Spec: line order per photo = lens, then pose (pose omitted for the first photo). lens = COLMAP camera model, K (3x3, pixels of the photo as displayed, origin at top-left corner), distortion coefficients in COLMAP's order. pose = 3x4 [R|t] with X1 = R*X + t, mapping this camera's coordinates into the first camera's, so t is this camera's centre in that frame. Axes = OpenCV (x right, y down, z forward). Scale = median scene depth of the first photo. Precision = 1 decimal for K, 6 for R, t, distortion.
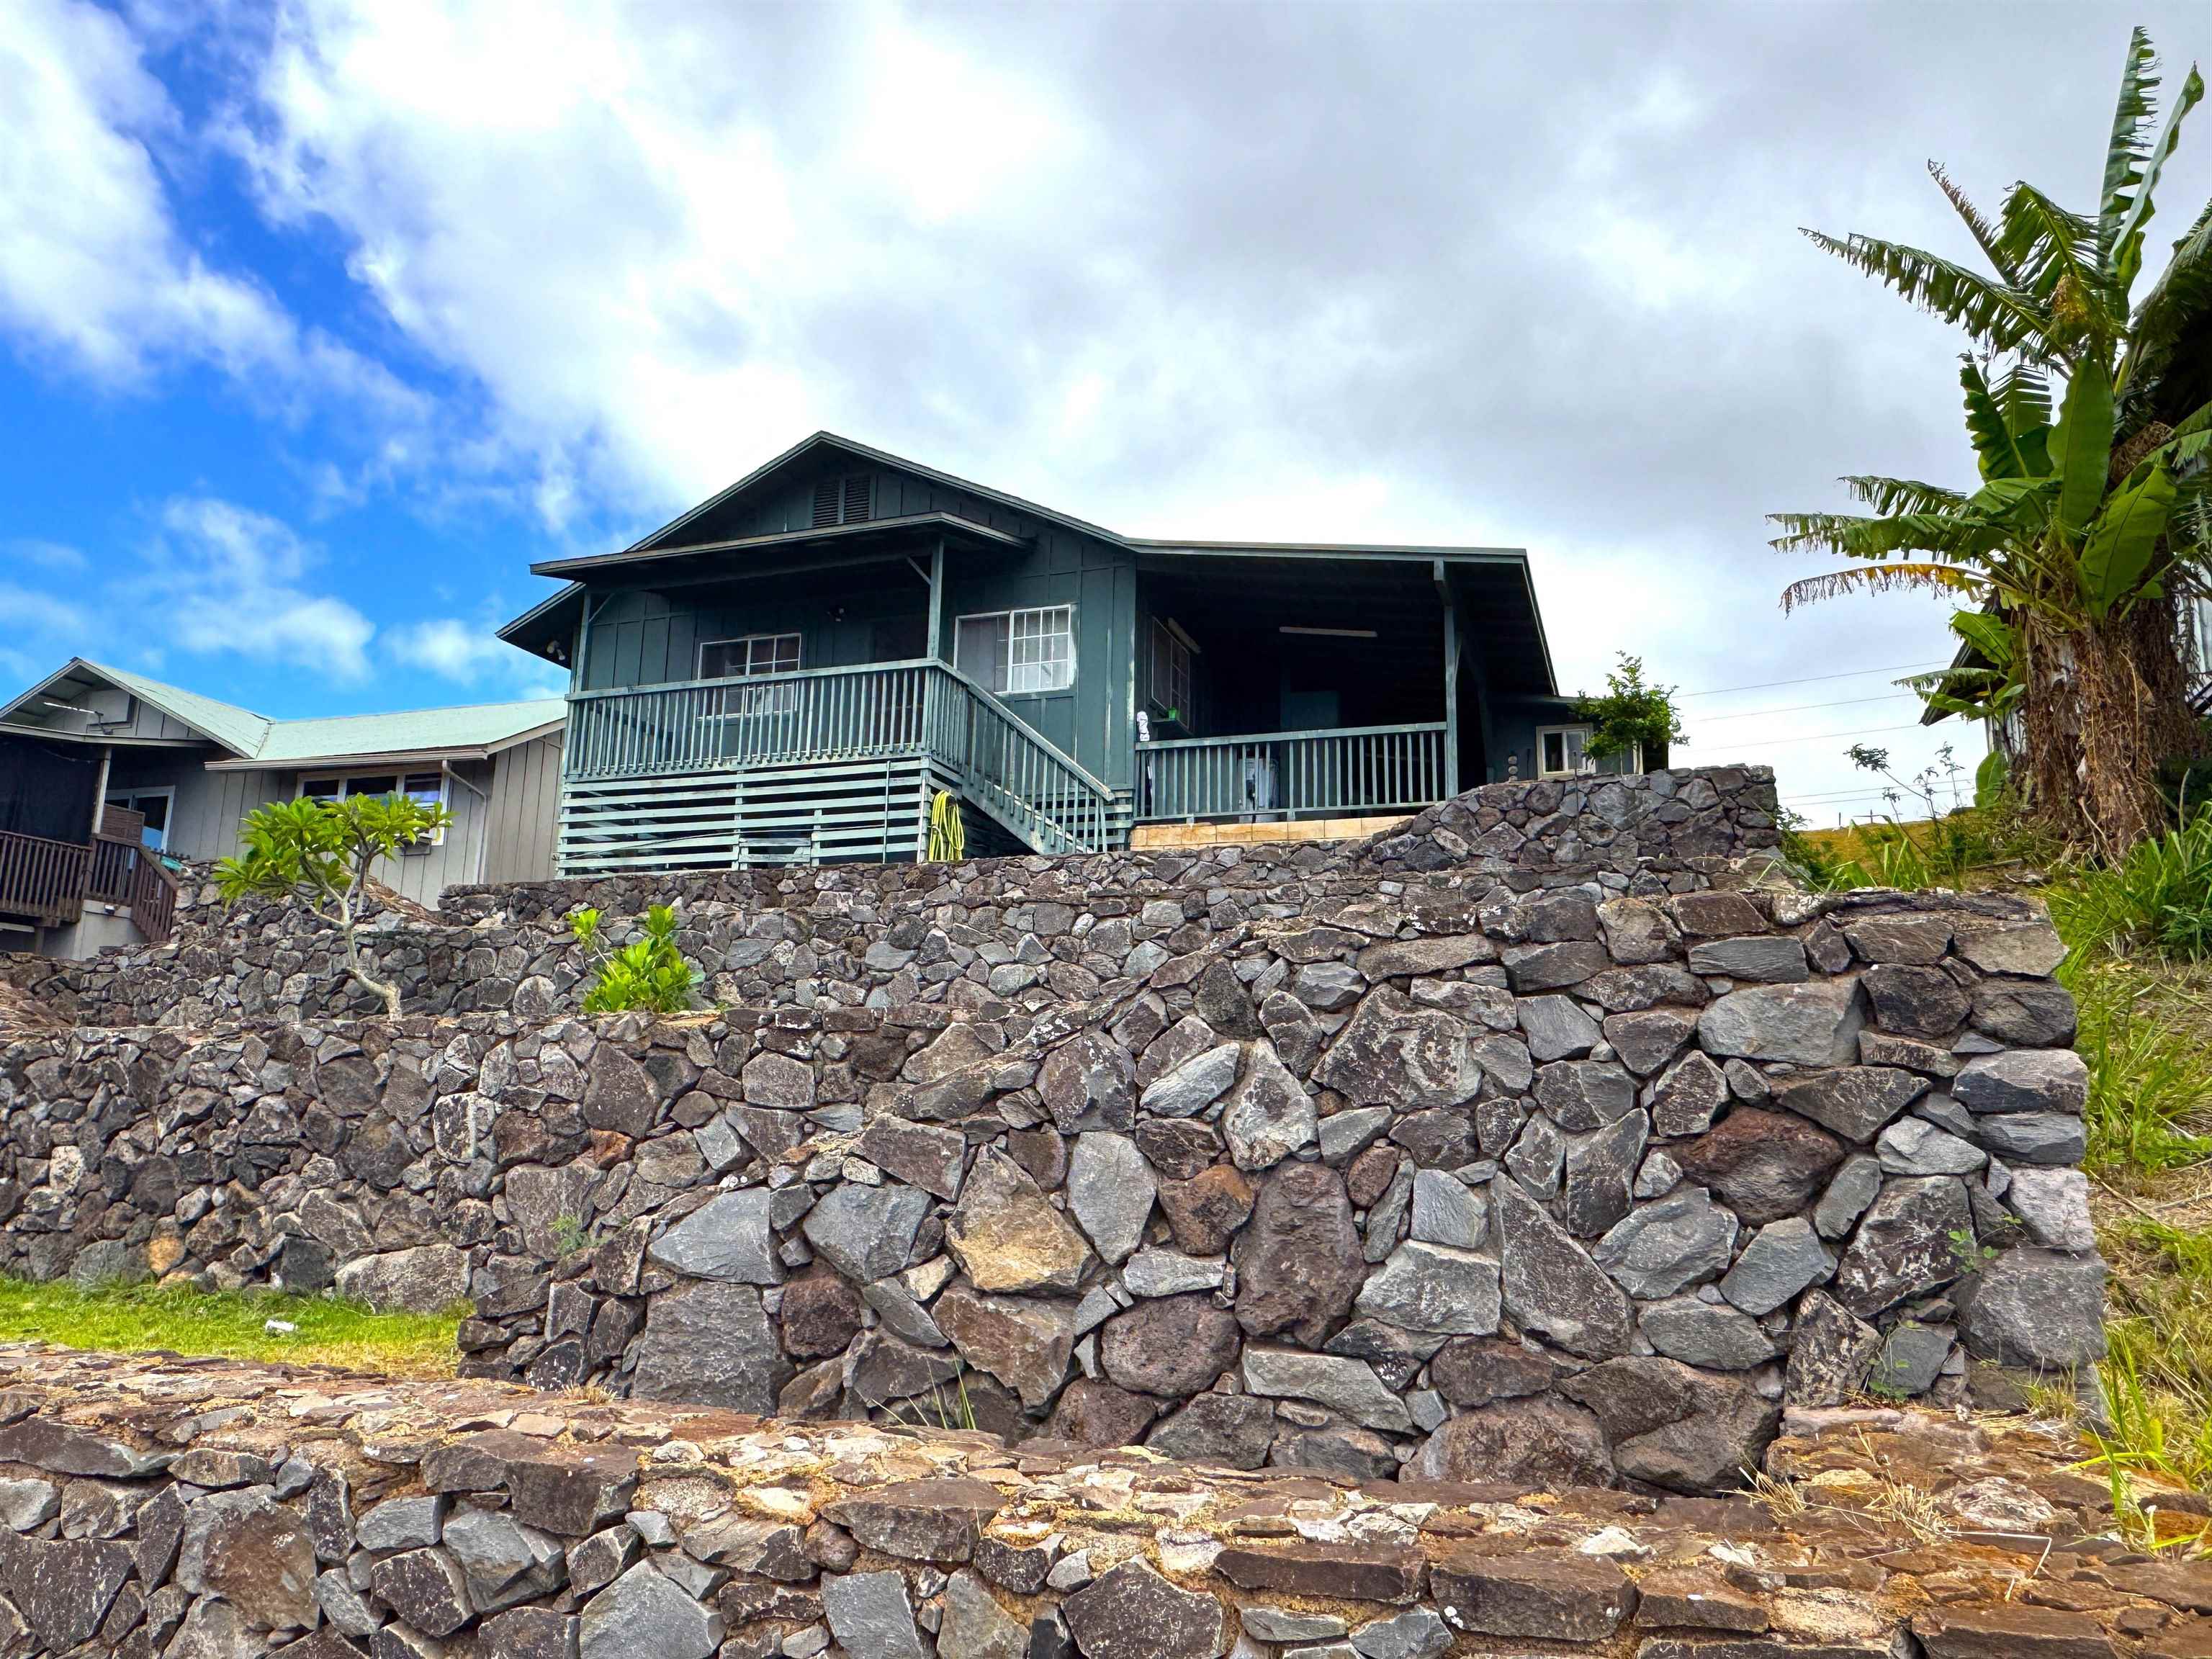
lens RADIAL K [[1535.7, 0, 1106.0], [0, 1535.7, 829.5], [0, 0, 1]] dist [-0.000109, -0.000149]
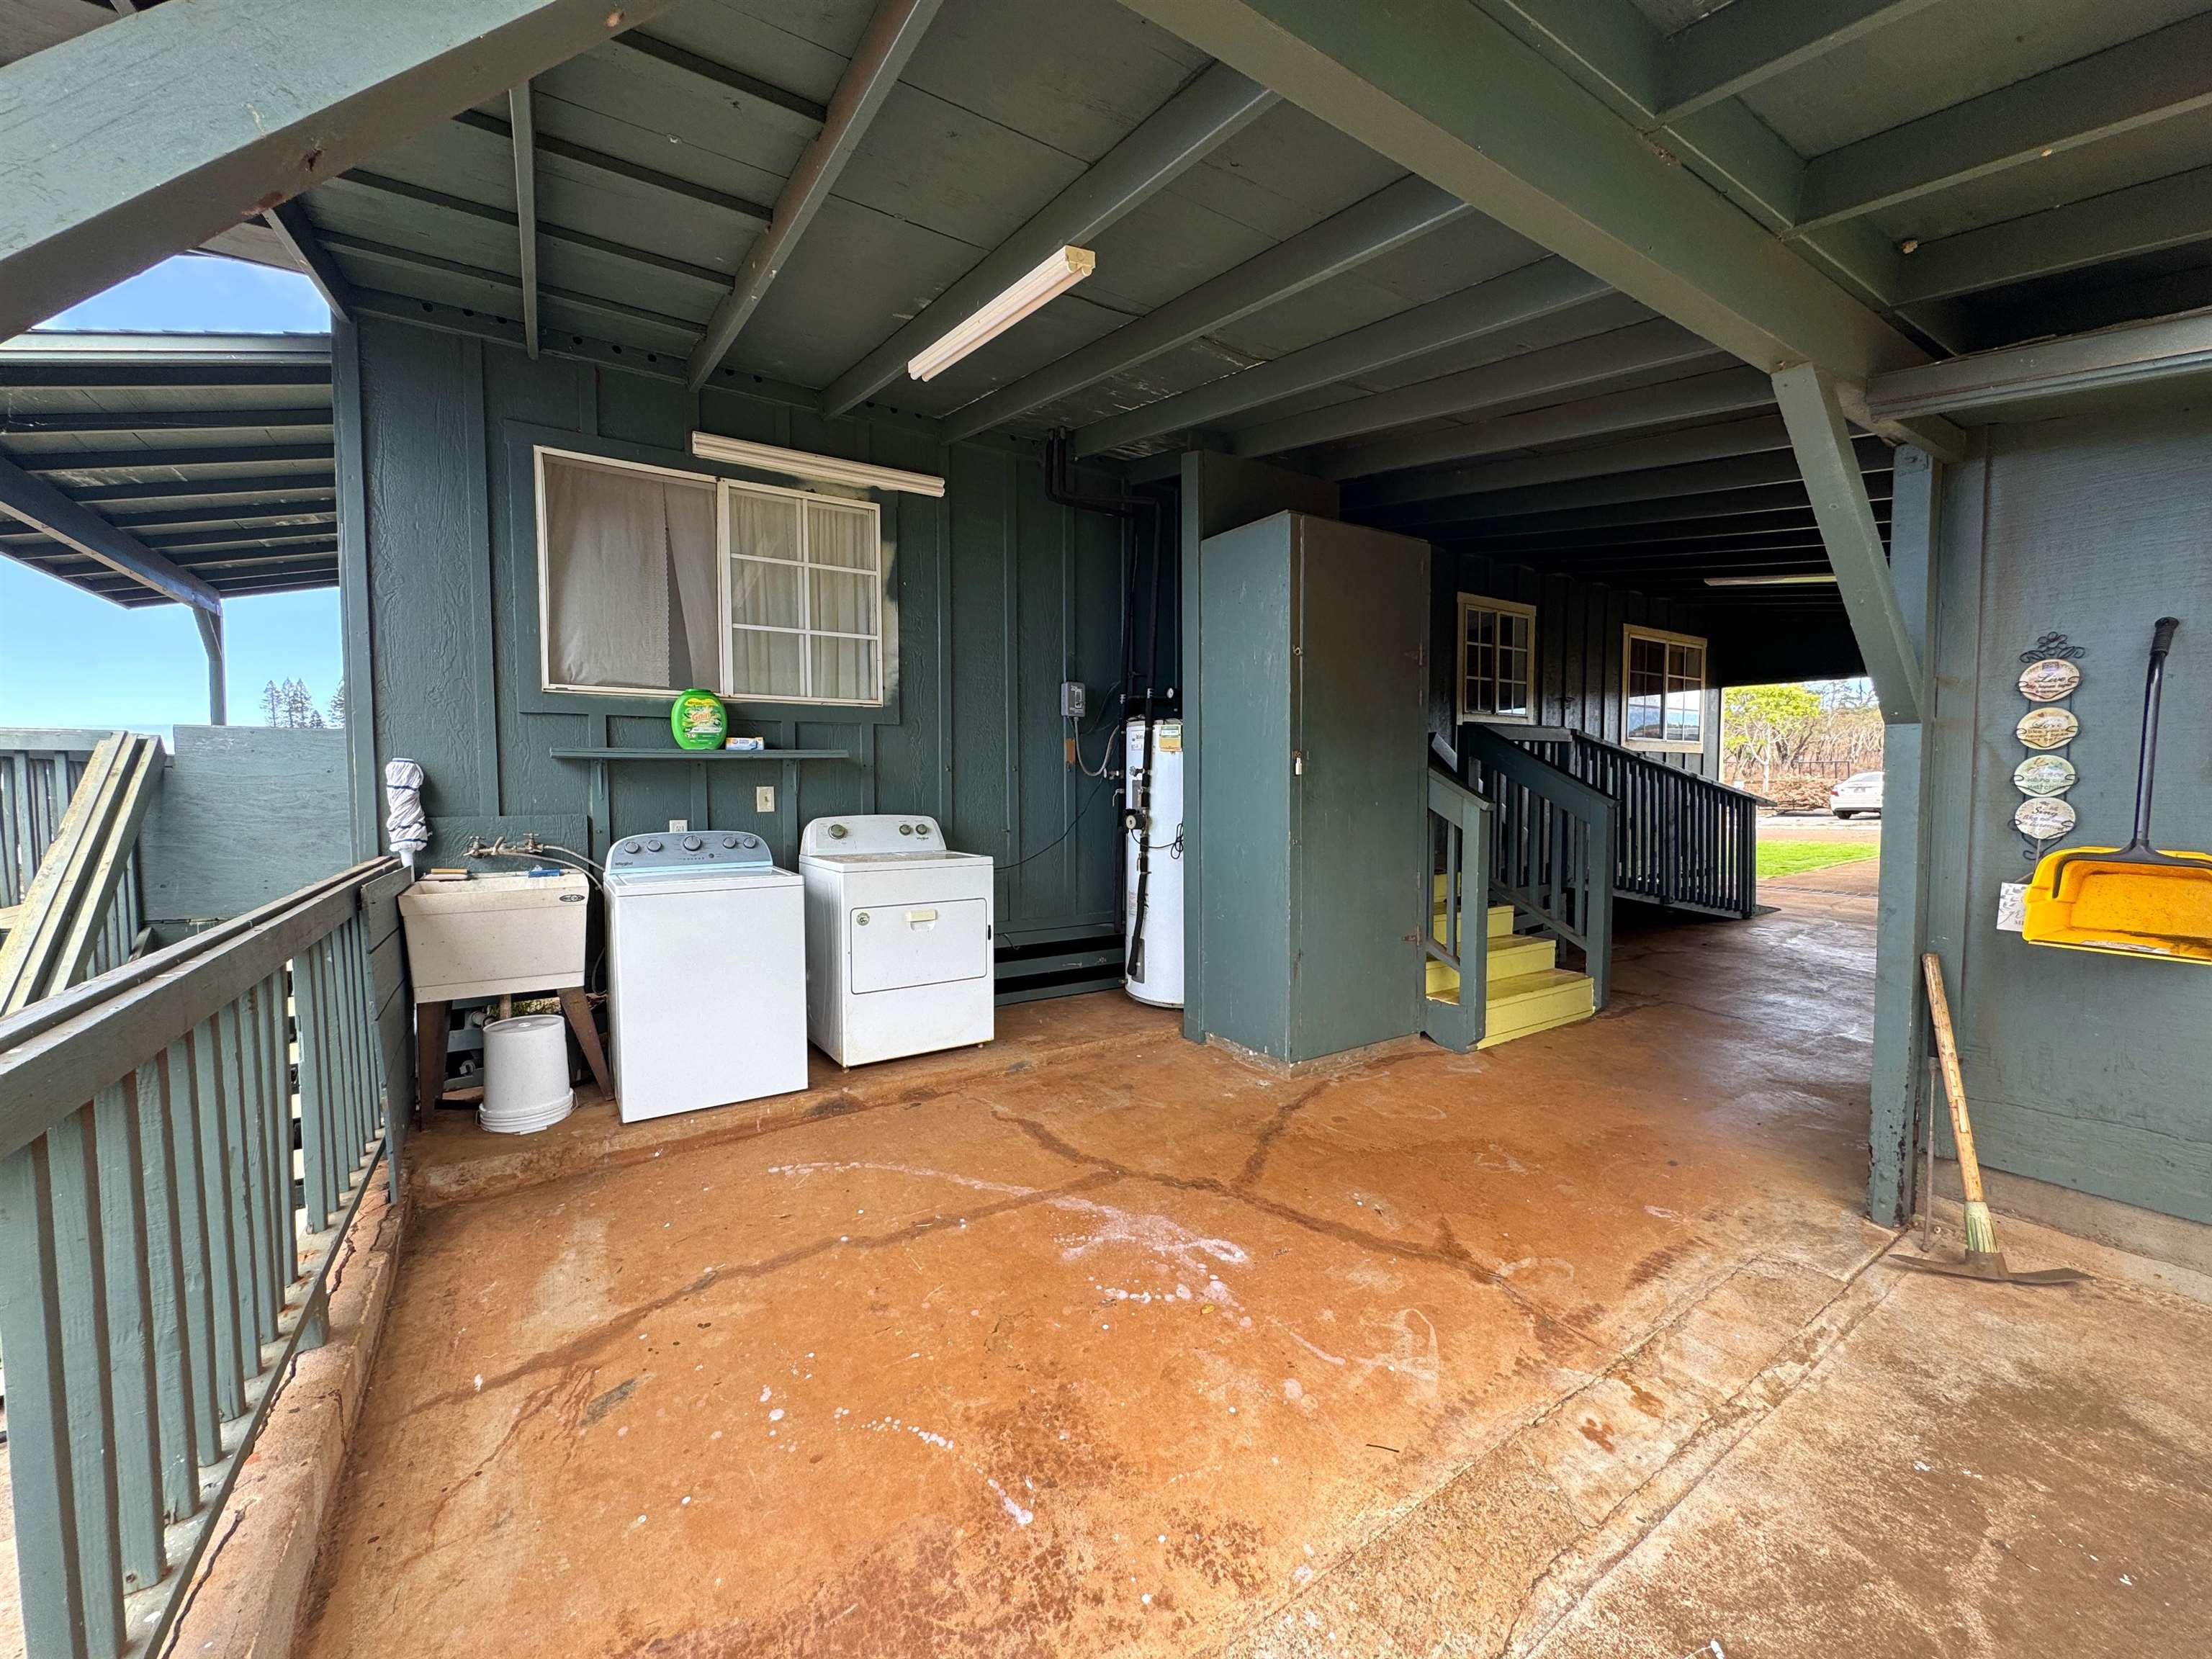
lens RADIAL K [[871.2, 0, 1106.0], [0, 871.2, 829.5], [0, 0, 1]] dist [0.000138, 0.000092]
pose [[0.788595, 0.007498, -0.614867, 0.269757], [0.144788, 0.969547, 0.197521, -0.077391], [0.597624, -0.244789, 0.763495, 0.940720]]
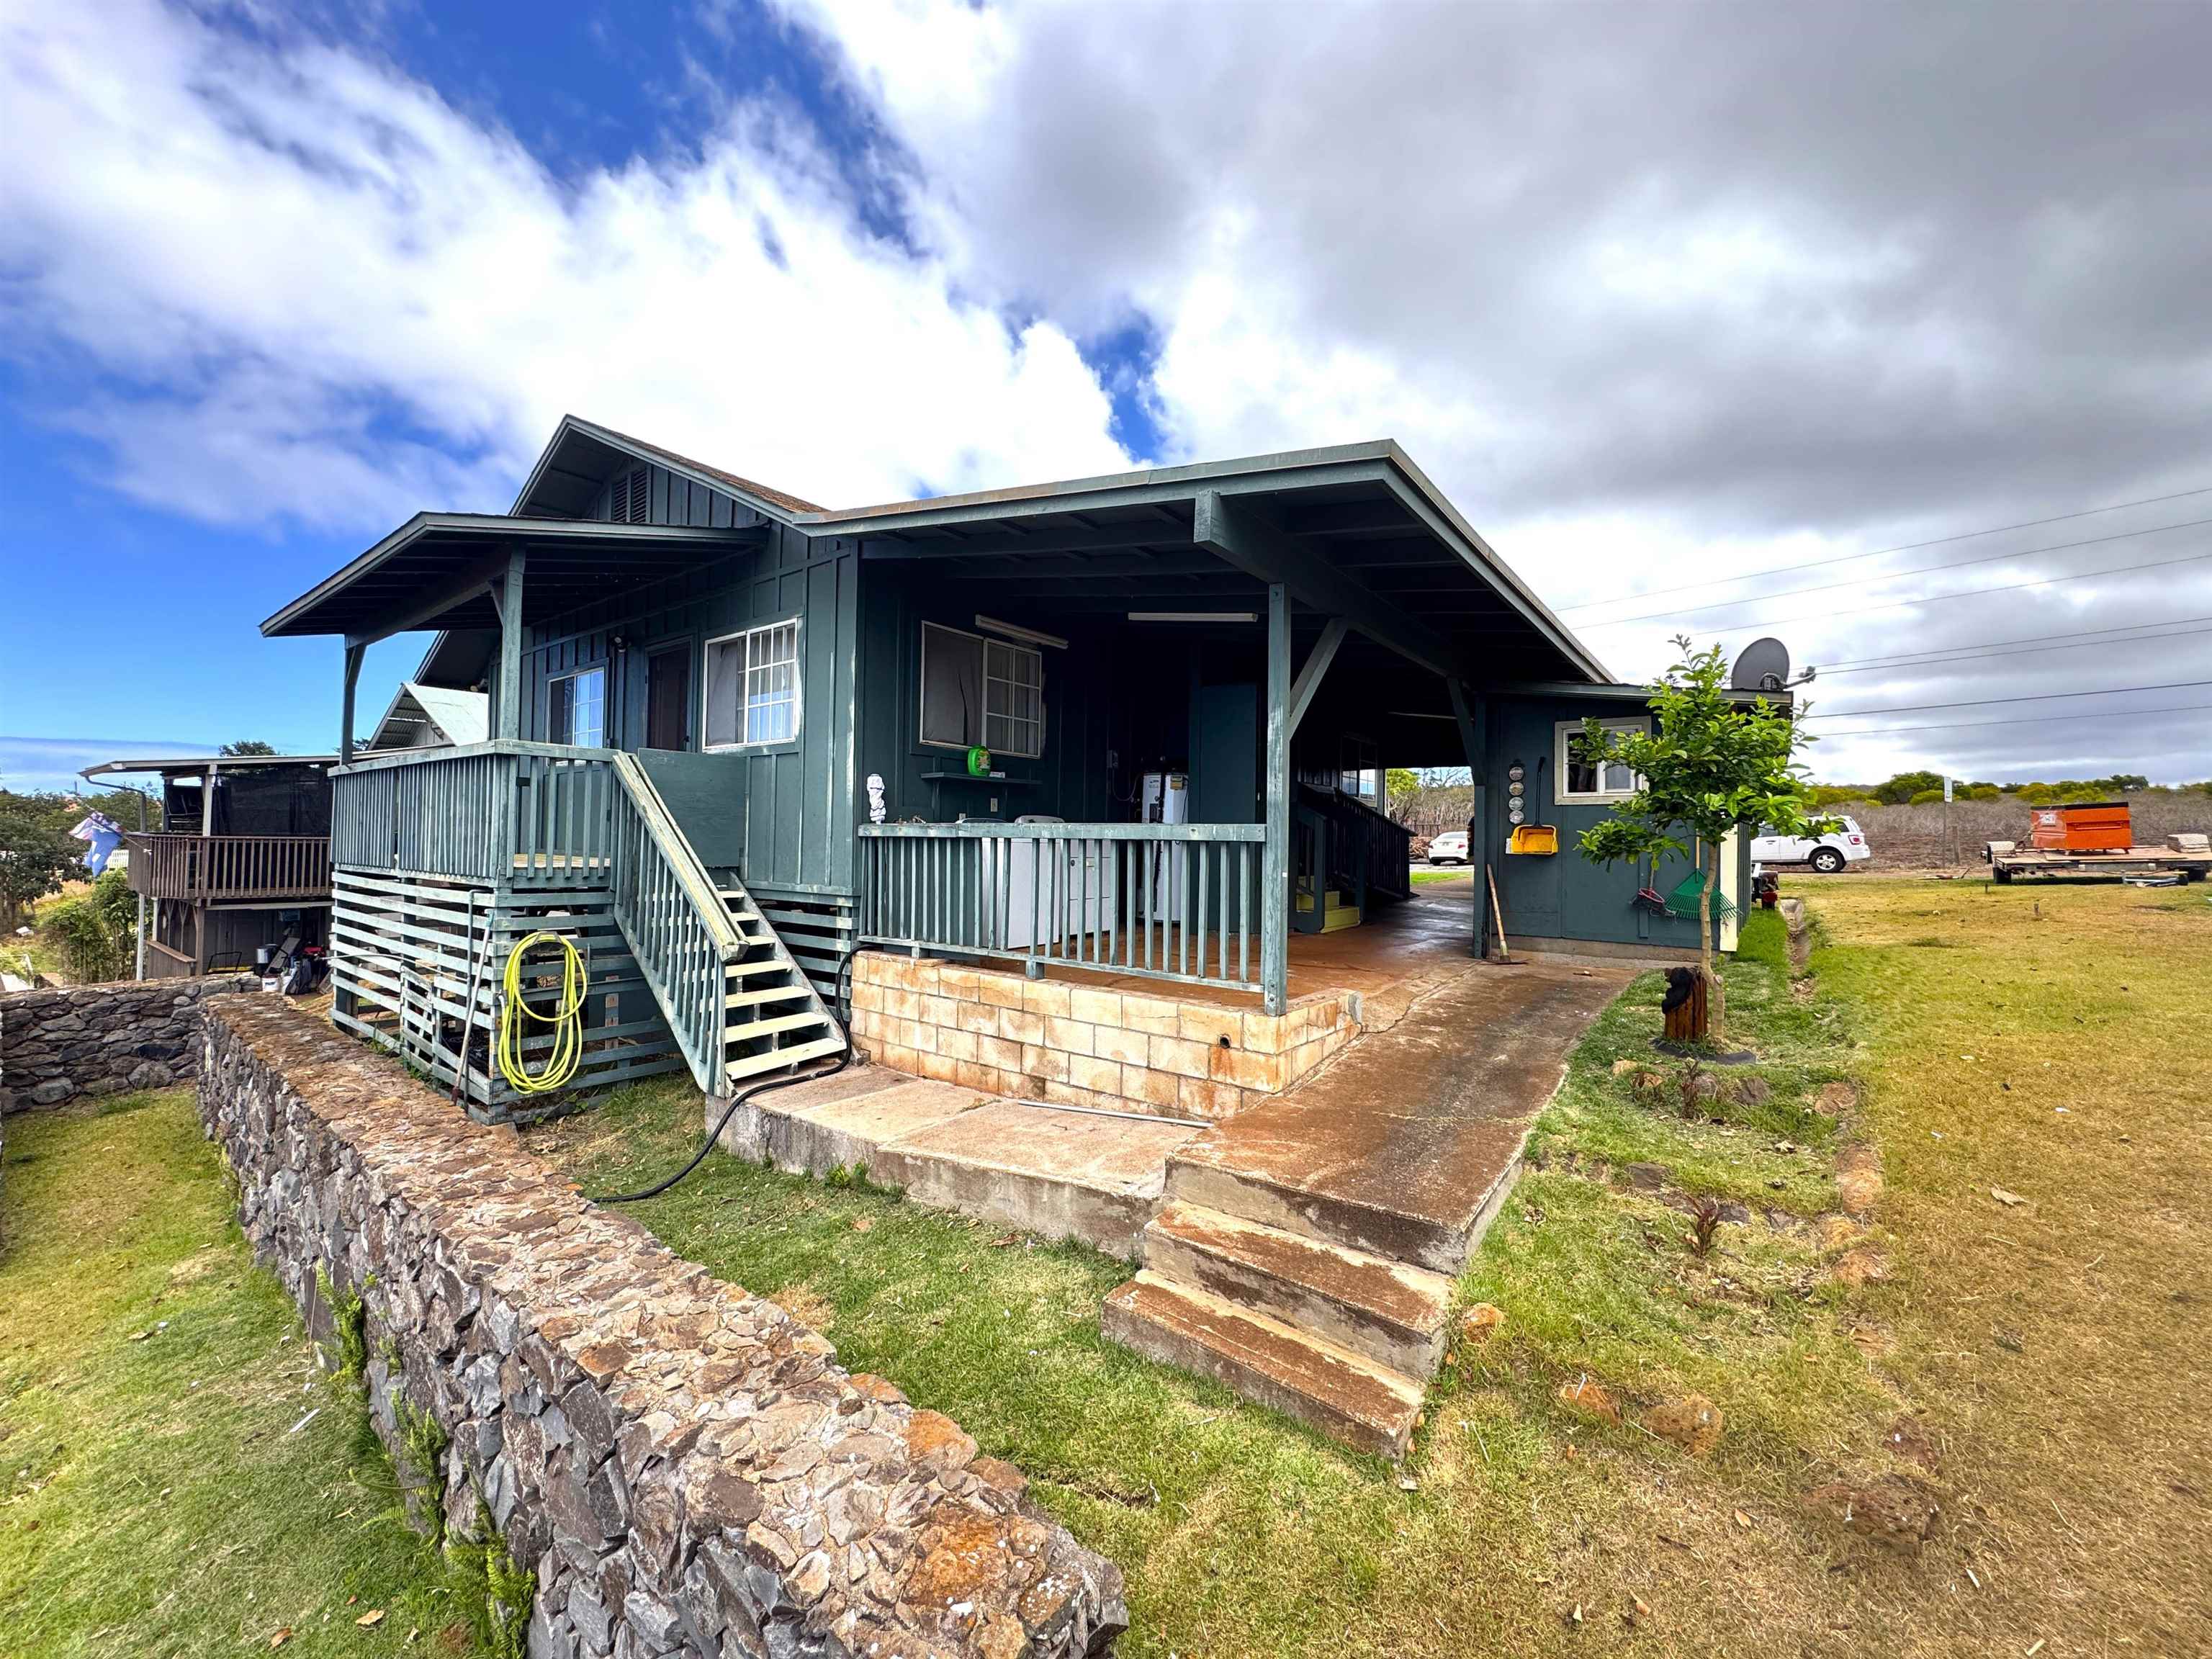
lens RADIAL K [[871.2, 0, 1106.0], [0, 871.2, 829.5], [0, 0, 1]] dist [0.000138, 0.000092]
pose [[0.951028, -0.010461, -0.308929, 0.241329], [0.066882, 0.982715, 0.172619, -0.113089], [0.301783, -0.184828, 0.935289, 0.664549]]
